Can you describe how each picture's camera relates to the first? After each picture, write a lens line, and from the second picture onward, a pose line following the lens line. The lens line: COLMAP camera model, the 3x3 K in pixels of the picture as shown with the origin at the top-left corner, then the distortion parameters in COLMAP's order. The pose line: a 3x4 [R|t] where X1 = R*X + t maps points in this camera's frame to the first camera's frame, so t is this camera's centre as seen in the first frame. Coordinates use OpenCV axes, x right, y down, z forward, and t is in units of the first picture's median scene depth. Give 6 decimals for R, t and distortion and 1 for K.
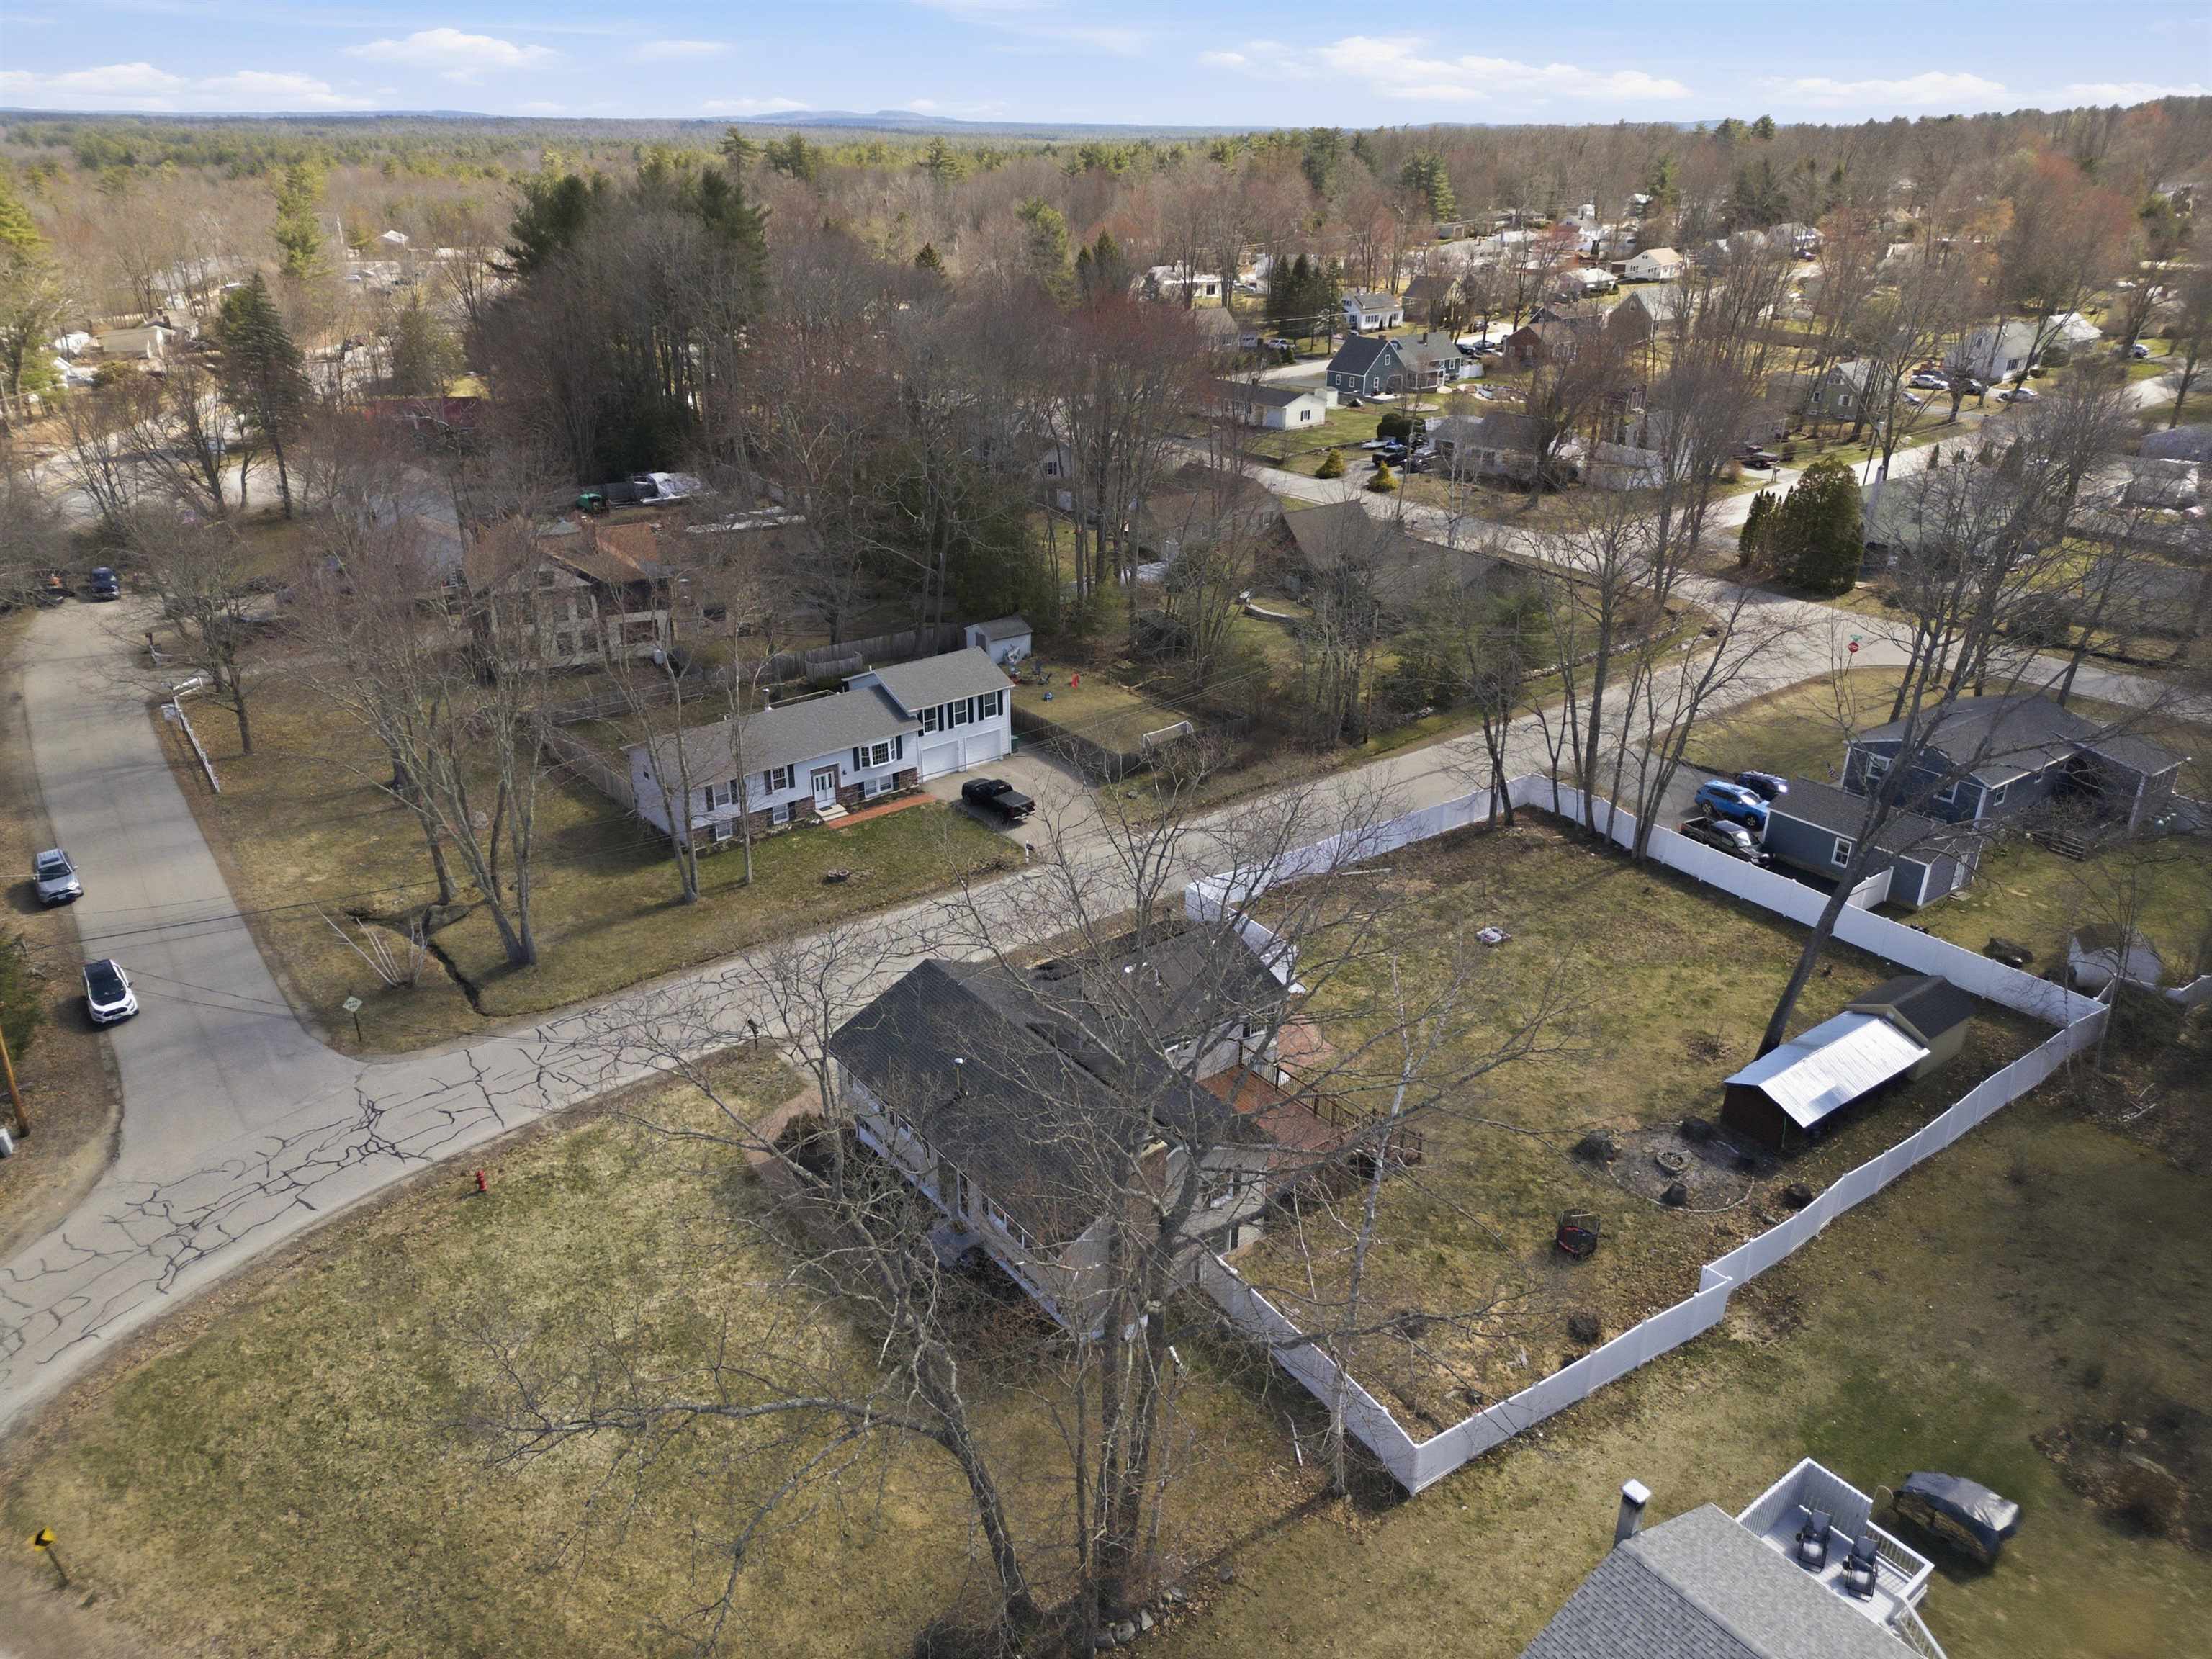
lens RADIAL K [[1522.1, 0, 1106.0], [0, 1522.1, 829.5], [0, 0, 1]] dist [0.082223, -0.085163]
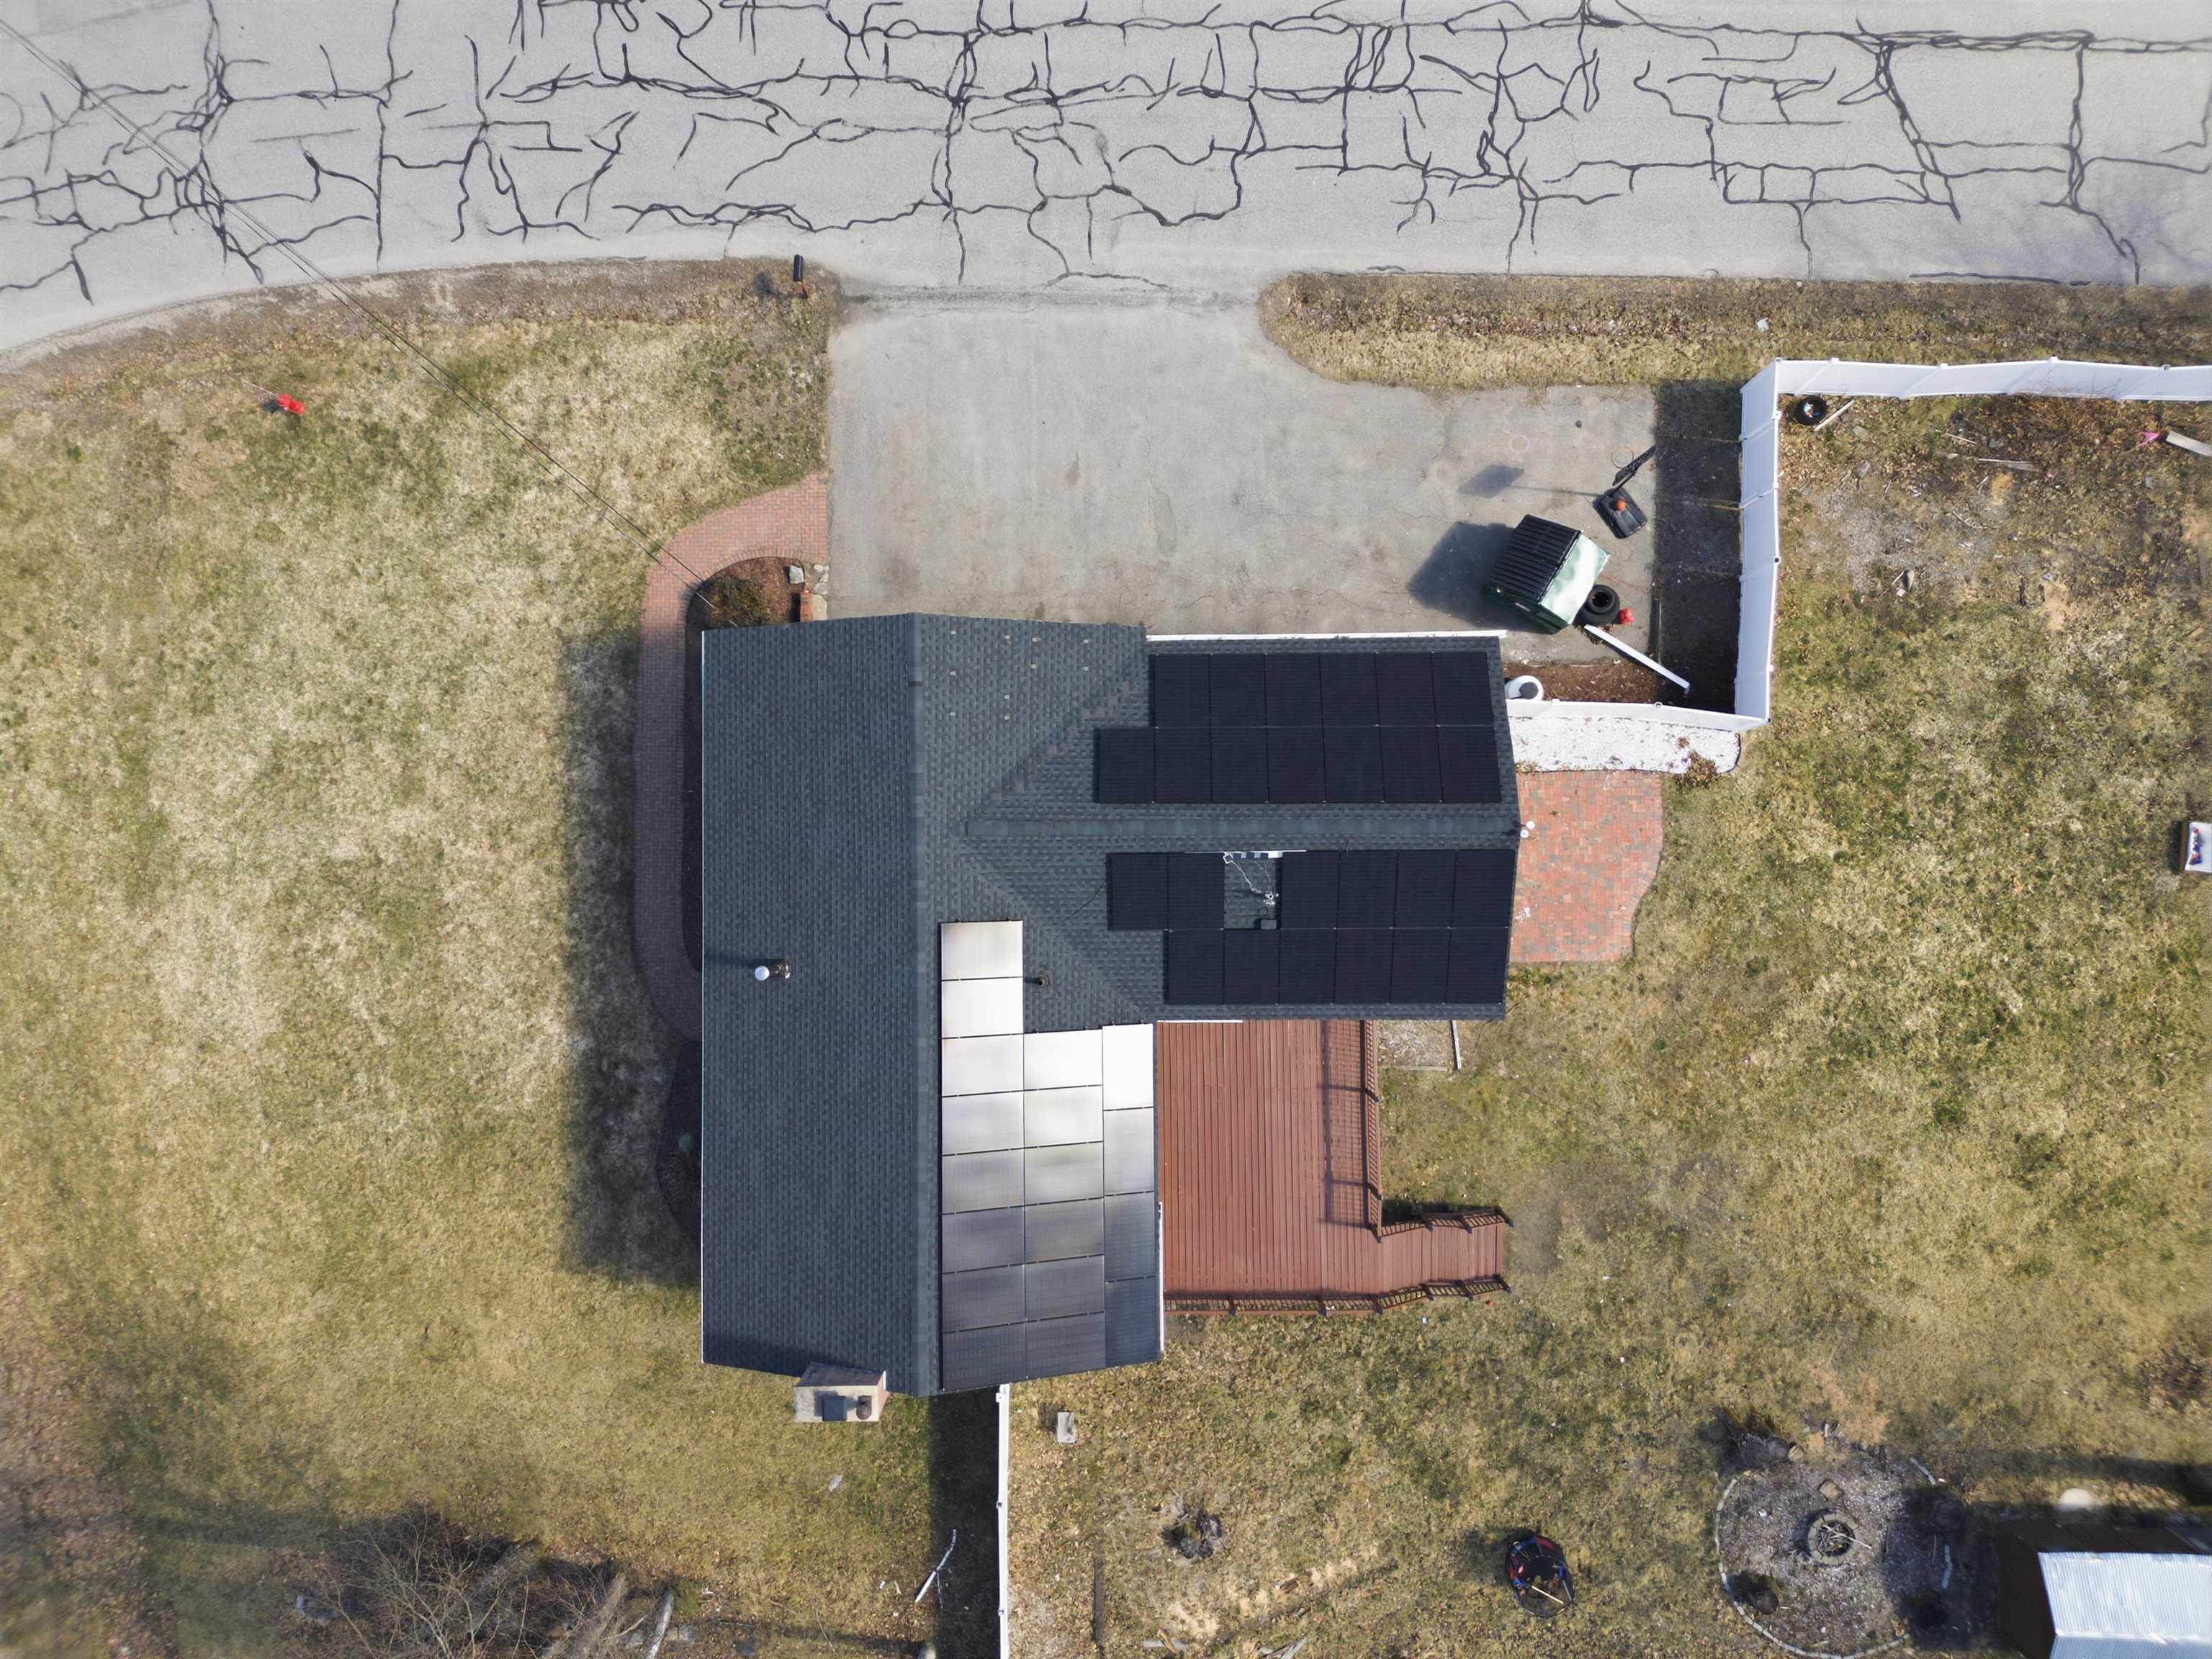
lens RADIAL K [[1522.1, 0, 1106.0], [0, 1522.1, 829.5], [0, 0, 1]] dist [0.082223, -0.085163]
pose [[0.797828, 0.601980, -0.033018, -0.004436], [-0.226679, 0.350274, 0.908804, -0.250592], [0.558648, -0.717585, 0.415914, 0.532857]]
